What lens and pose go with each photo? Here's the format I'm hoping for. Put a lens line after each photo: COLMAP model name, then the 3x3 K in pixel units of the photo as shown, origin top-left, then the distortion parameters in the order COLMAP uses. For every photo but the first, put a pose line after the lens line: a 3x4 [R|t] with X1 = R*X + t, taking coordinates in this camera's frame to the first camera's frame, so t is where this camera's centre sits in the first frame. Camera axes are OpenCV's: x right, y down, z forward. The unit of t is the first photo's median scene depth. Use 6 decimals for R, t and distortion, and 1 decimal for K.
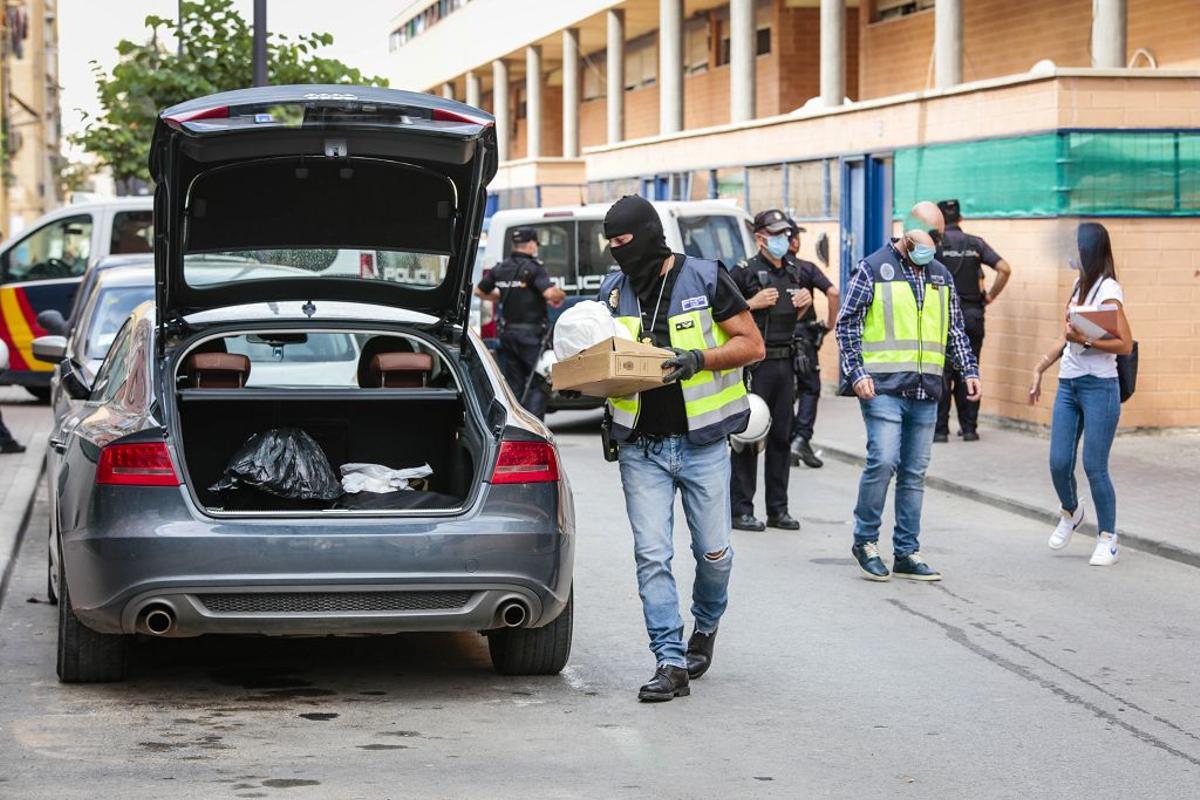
lens RADIAL K [[4499.5, 0, 626.2], [0, 4499.5, 399.3], [0, 0, 1]] dist [0.167586, 8.280326]
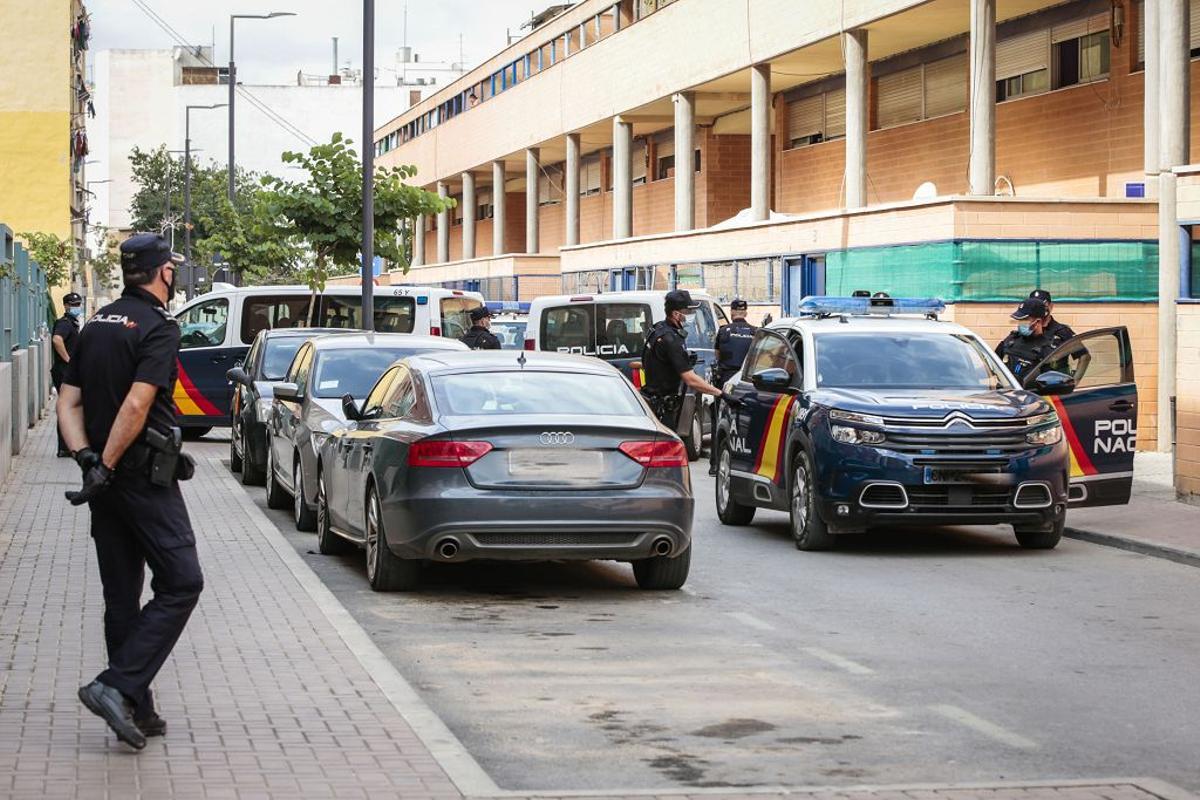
lens RADIAL K [[5759.7, 0, 687.7], [0, 5759.7, 268.4], [0, 0, 1]] dist [0.758174, 16.388377]
pose [[0.996540, 0.002546, 0.083074, -0.124202], [0.001219, 0.998975, -0.045245, 0.027330], [-0.083104, 0.045190, 0.995516, -0.707744]]
